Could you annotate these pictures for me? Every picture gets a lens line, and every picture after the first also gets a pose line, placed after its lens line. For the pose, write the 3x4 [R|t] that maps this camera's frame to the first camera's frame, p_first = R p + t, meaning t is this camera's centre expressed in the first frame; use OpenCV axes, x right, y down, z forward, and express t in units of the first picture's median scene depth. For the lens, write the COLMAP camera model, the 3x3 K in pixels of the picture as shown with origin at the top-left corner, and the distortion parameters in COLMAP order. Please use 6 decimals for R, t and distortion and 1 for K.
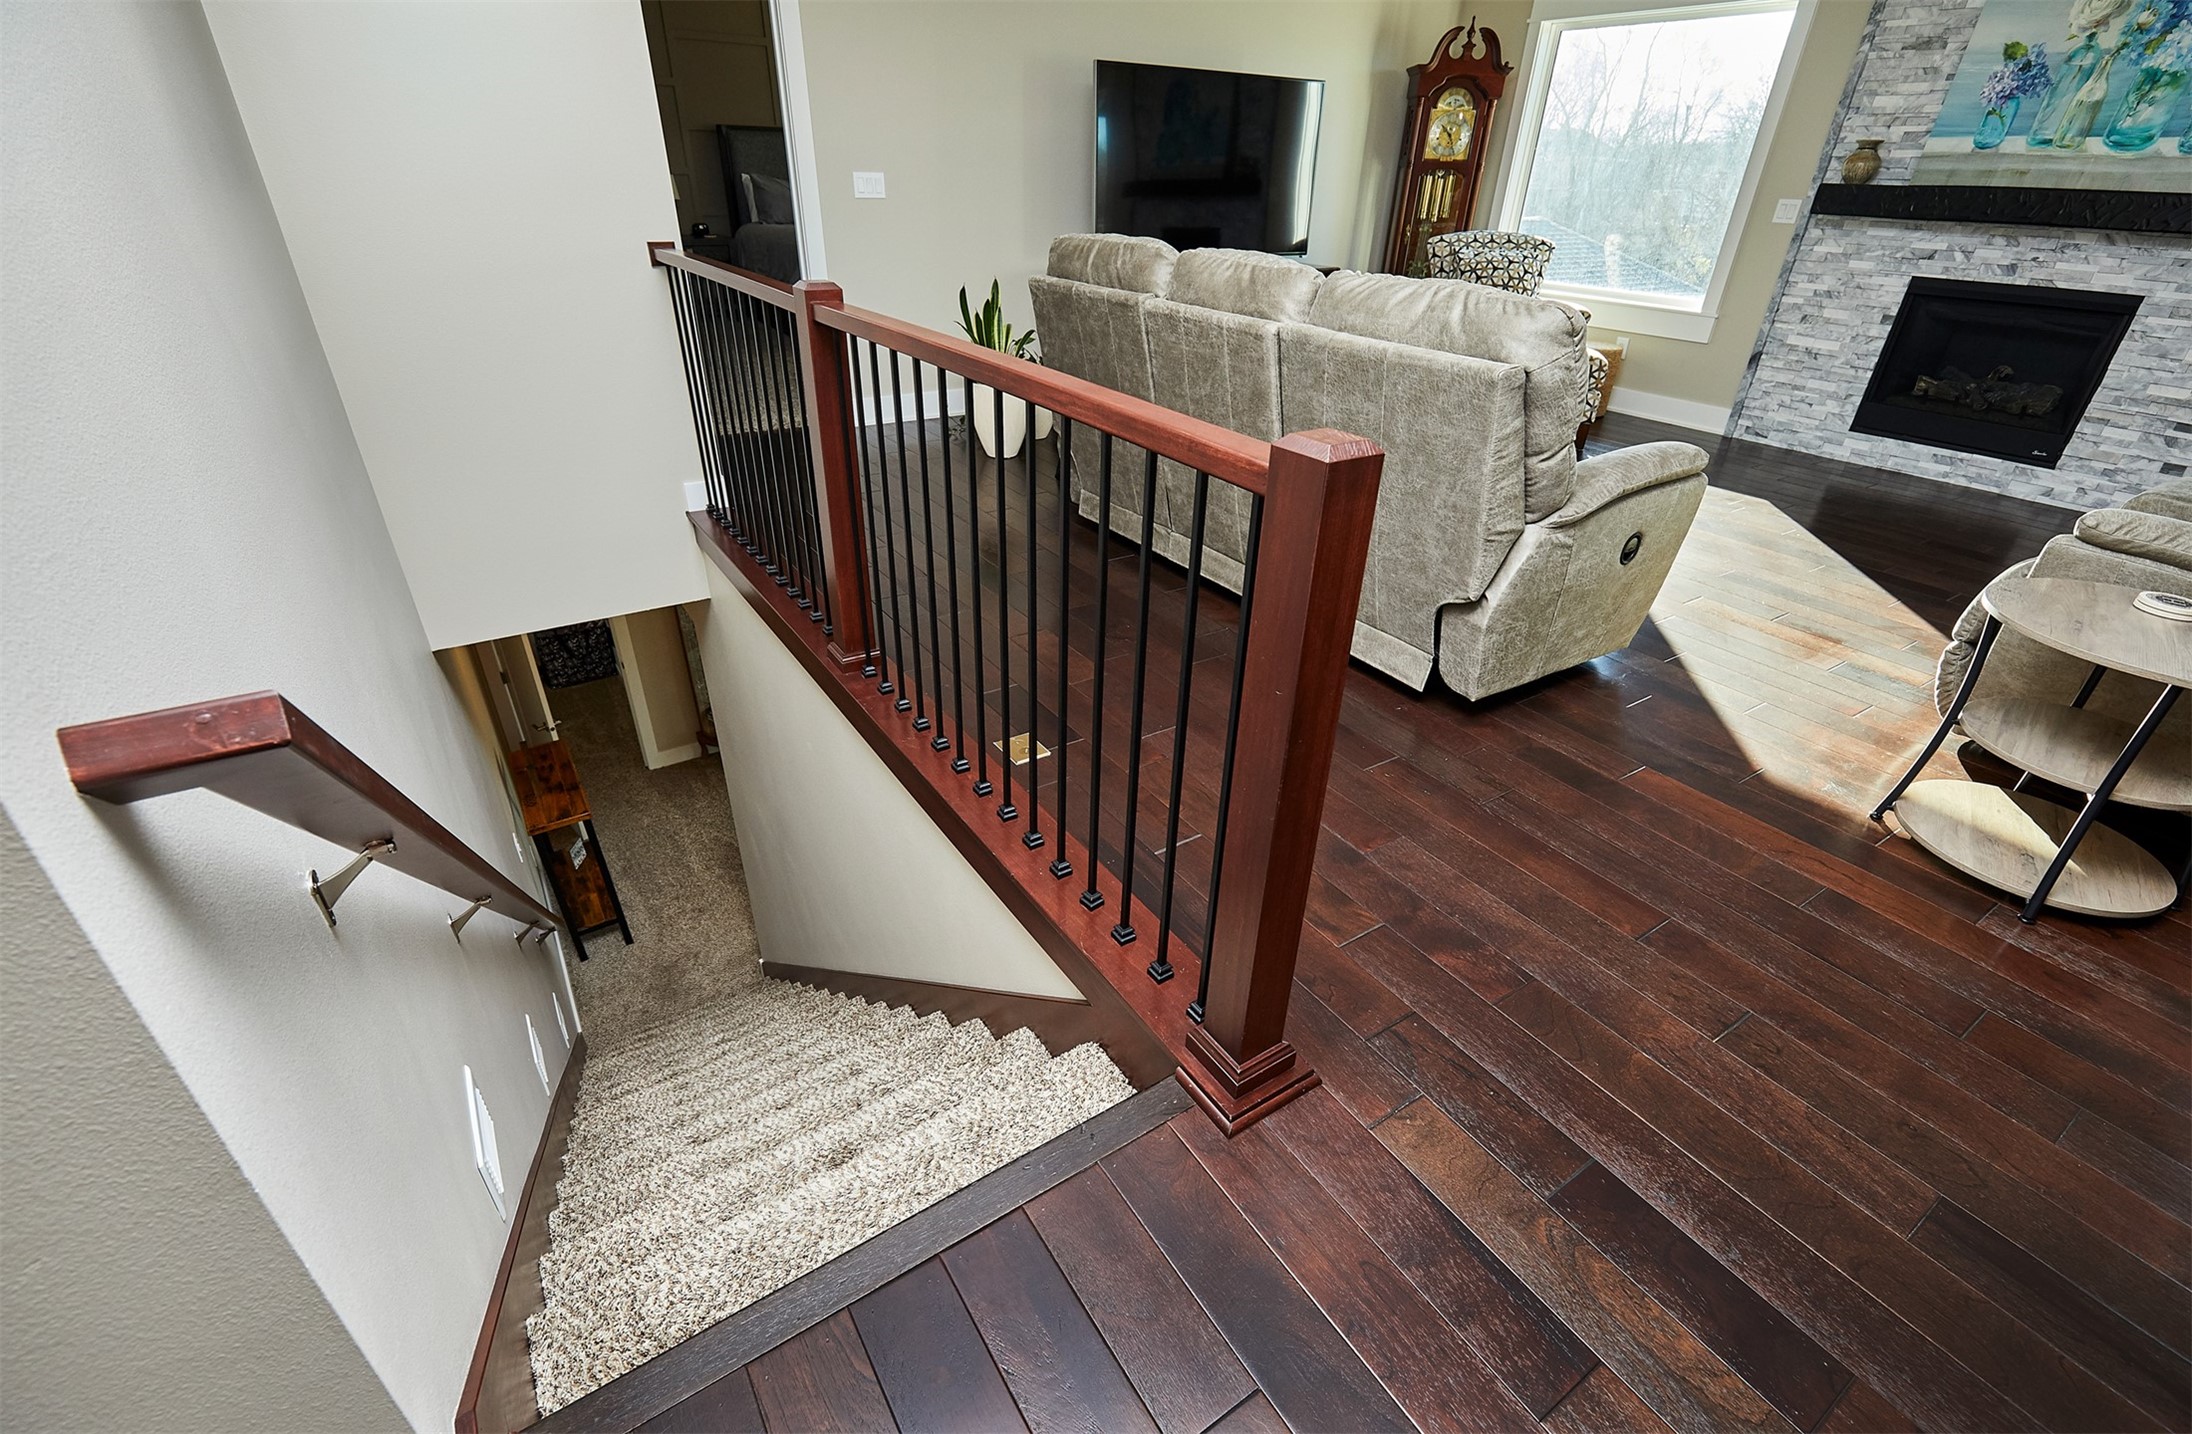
lens RADIAL K [[980.4, 0, 1094.1], [0, 980.4, 733.2], [0, 0, 1]] dist [0.006093, -0.002173]
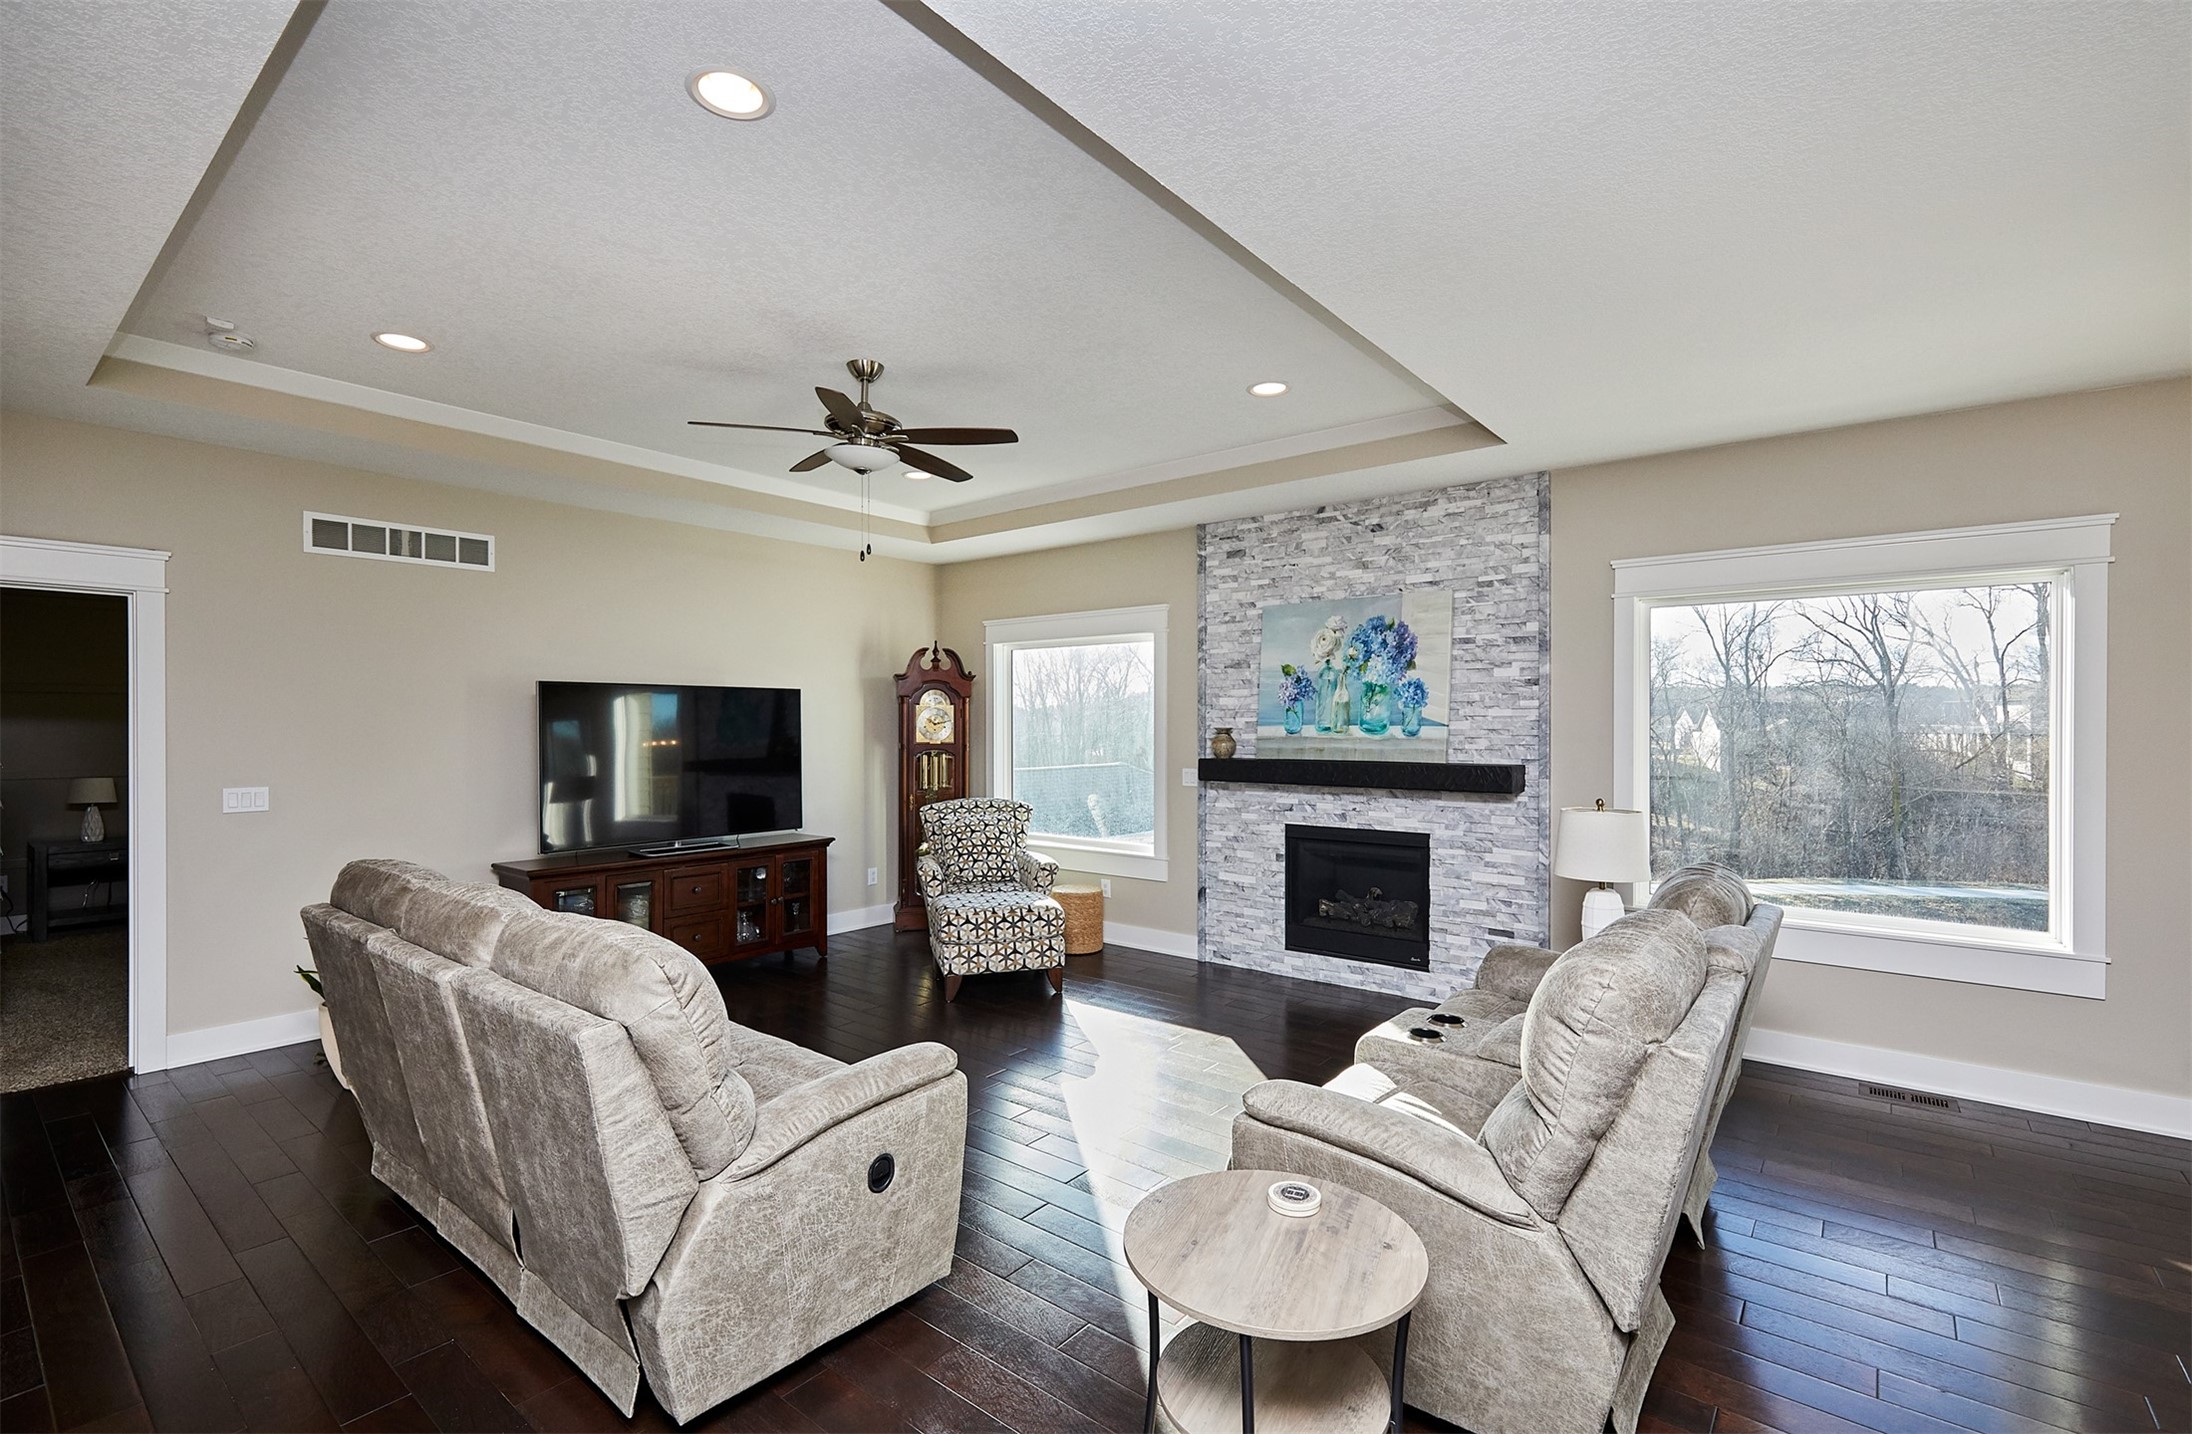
lens RADIAL K [[980.4, 0, 1105.3], [0, 980.4, 727.1], [0, 0, 1]] dist [0.006093, -0.002173]
pose [[0.950489, -0.029807, 0.309326, 0.259336], [0.179195, 0.865805, -0.467195, -0.046457], [-0.253890, 0.499494, 0.828279, 0.003458]]
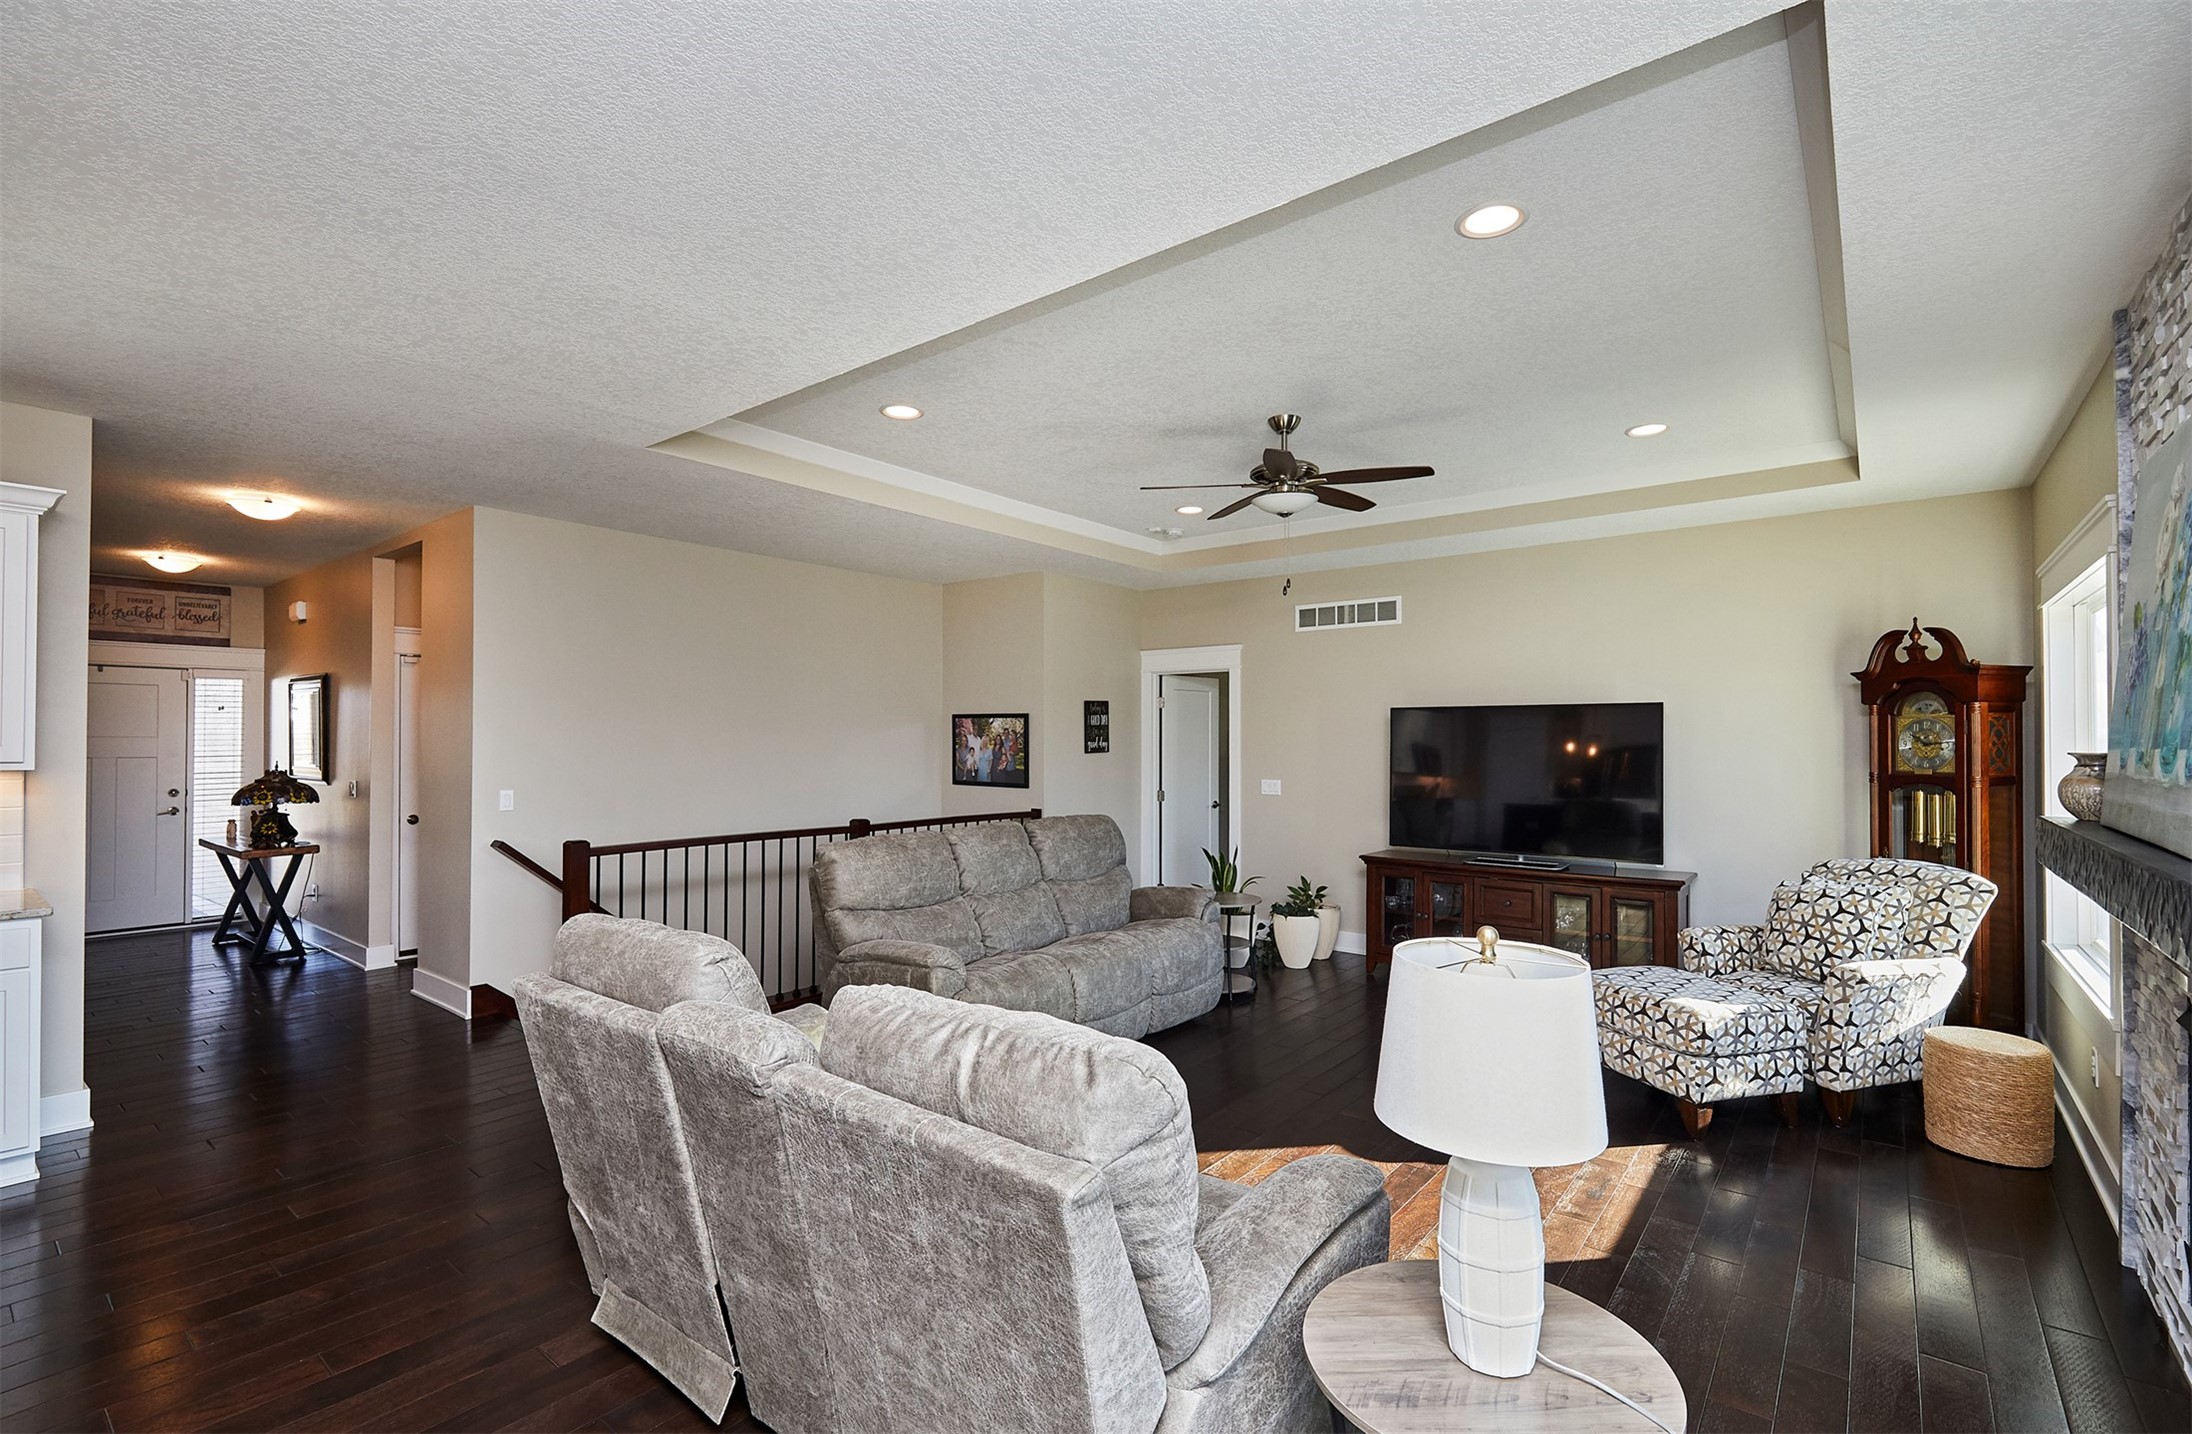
lens RADIAL K [[980.4, 0, 1092.5], [0, 980.4, 724.3], [0, 0, 1]] dist [0.006093, -0.002173]
pose [[0.304572, -0.040575, -0.951625, 1.169052], [-0.469373, 0.862967, -0.187020, -0.236555], [0.828809, 0.503628, 0.243791, 0.365090]]
